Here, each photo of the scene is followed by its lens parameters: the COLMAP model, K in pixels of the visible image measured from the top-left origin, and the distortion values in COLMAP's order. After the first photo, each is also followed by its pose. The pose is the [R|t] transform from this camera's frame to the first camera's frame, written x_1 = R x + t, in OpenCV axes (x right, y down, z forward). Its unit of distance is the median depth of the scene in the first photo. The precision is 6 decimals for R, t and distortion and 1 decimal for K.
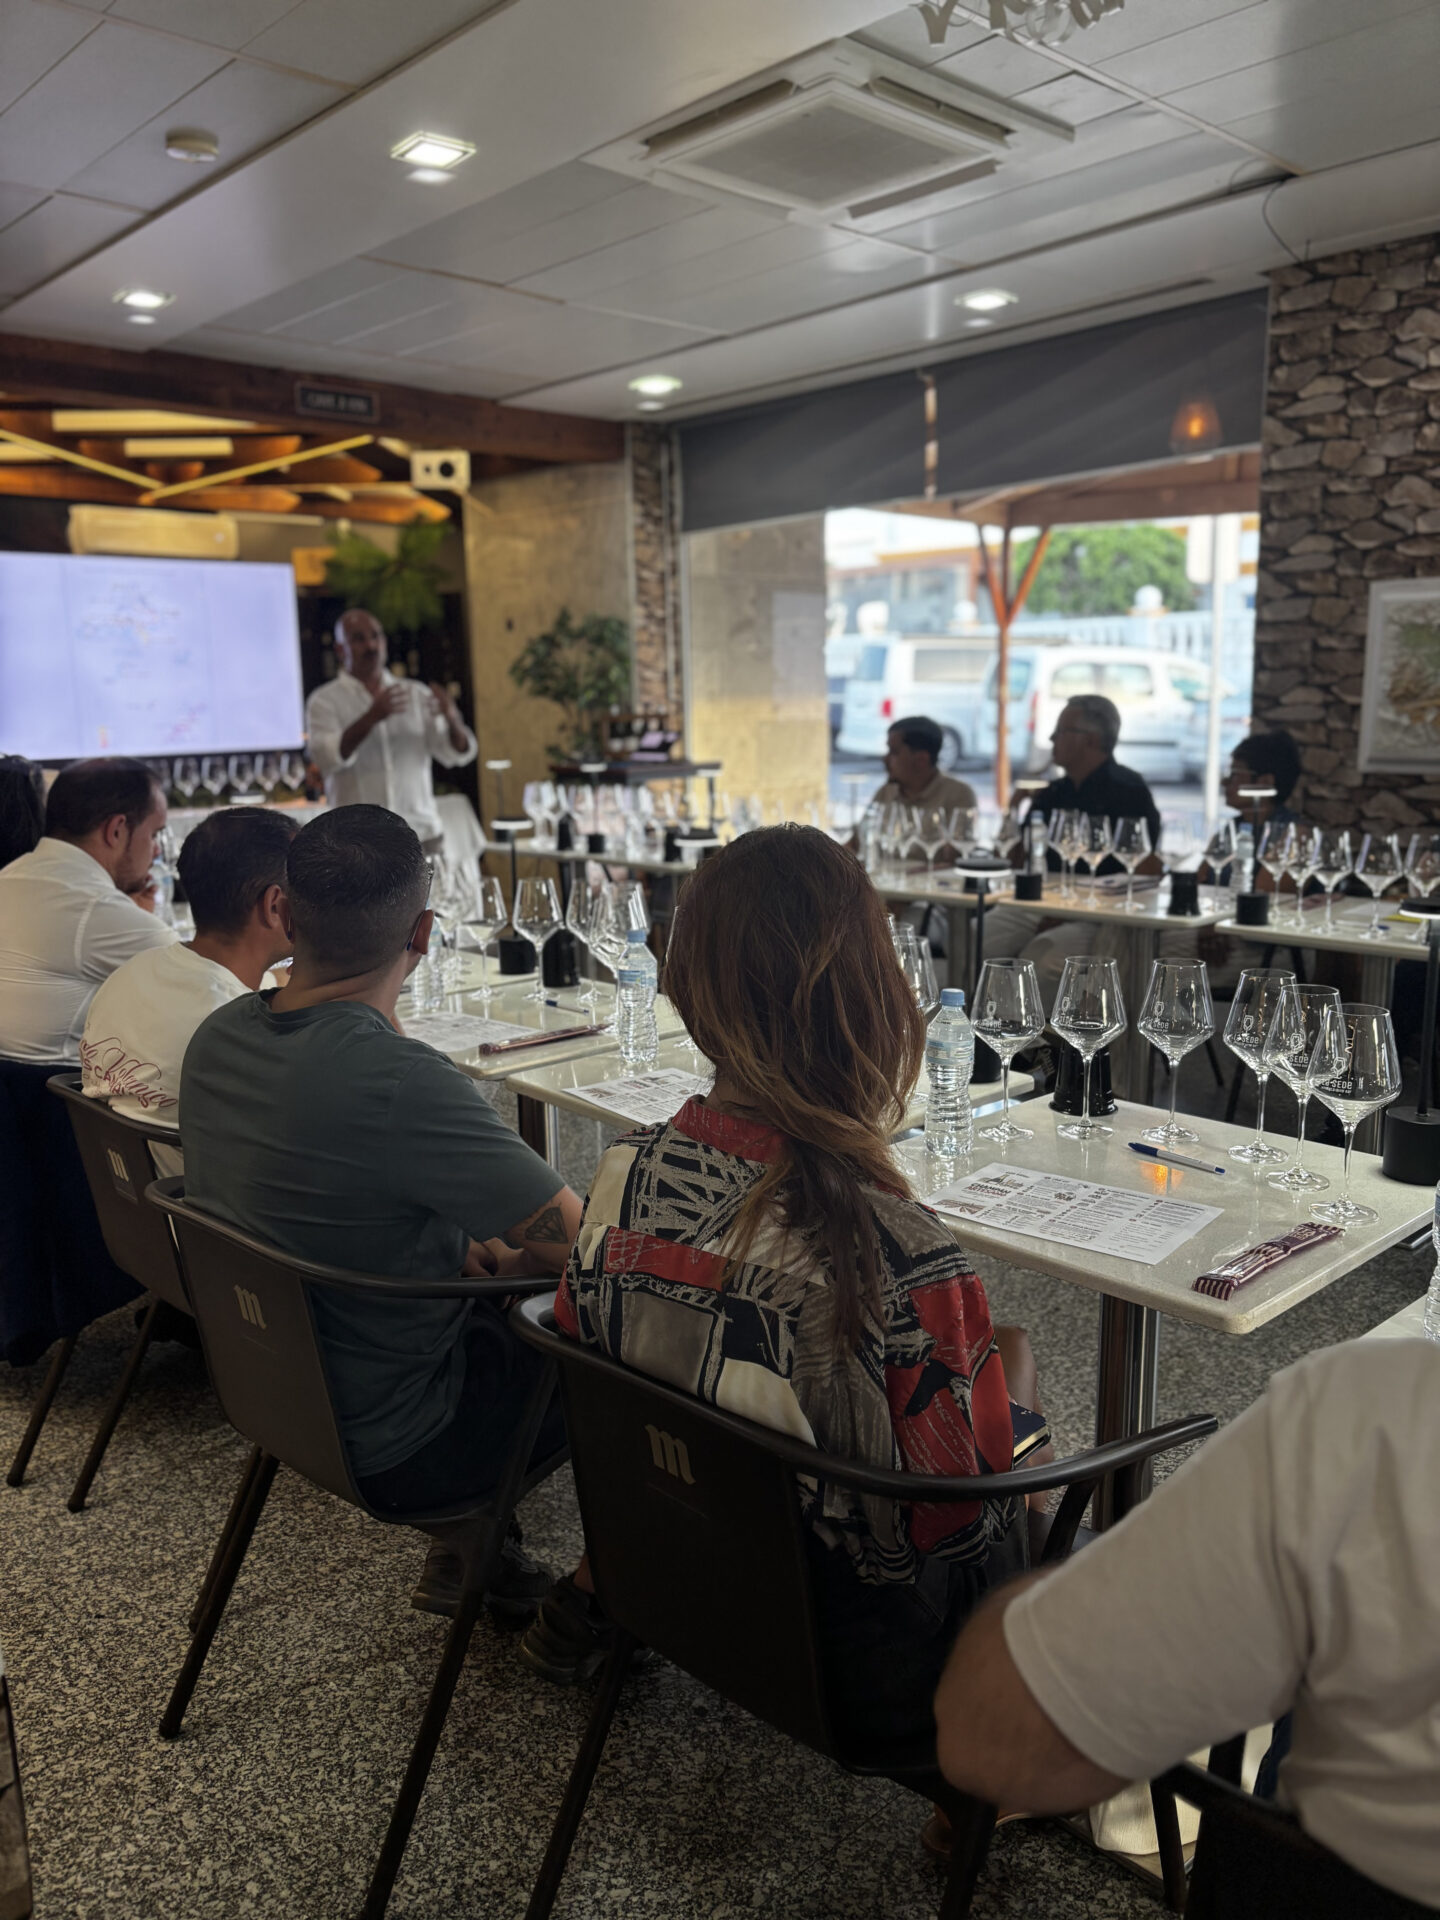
lens RADIAL K [[1471.5, 0, 724.7], [0, 1471.5, 968.7], [0, 0, 1]] dist [0.006402, 0.001145]
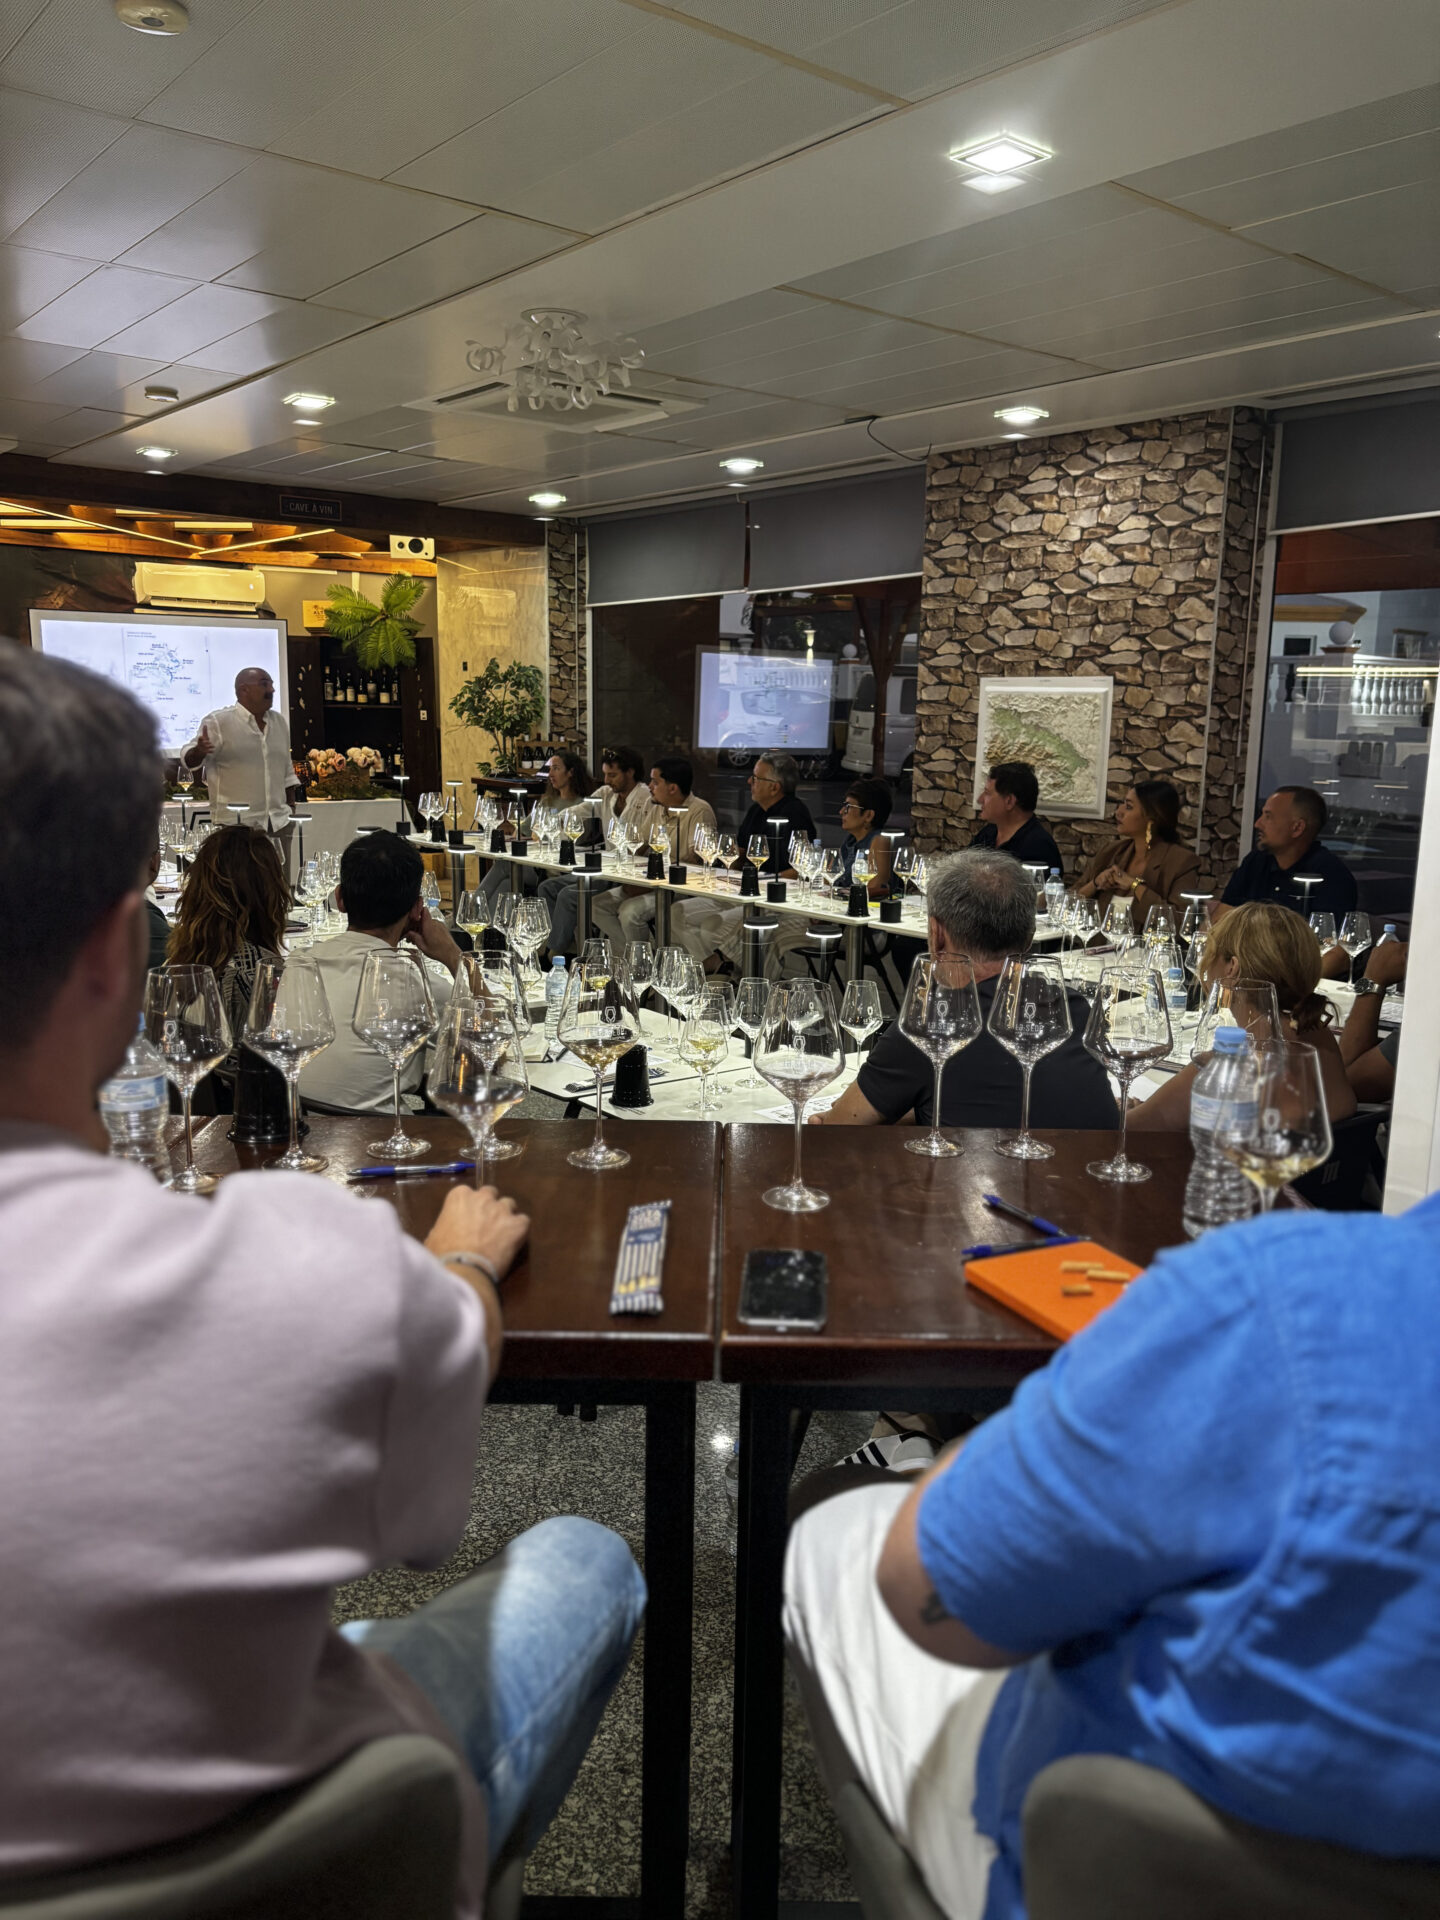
lens RADIAL K [[1471.5, 0, 714.3], [0, 1471.5, 956.9], [0, 0, 1]] dist [0.006402, 0.001145]
pose [[0.996593, 0.048744, -0.066538, 0.219464], [-0.049741, 0.998672, -0.013417, 0.029996], [0.065796, 0.016681, 0.997694, -0.327529]]
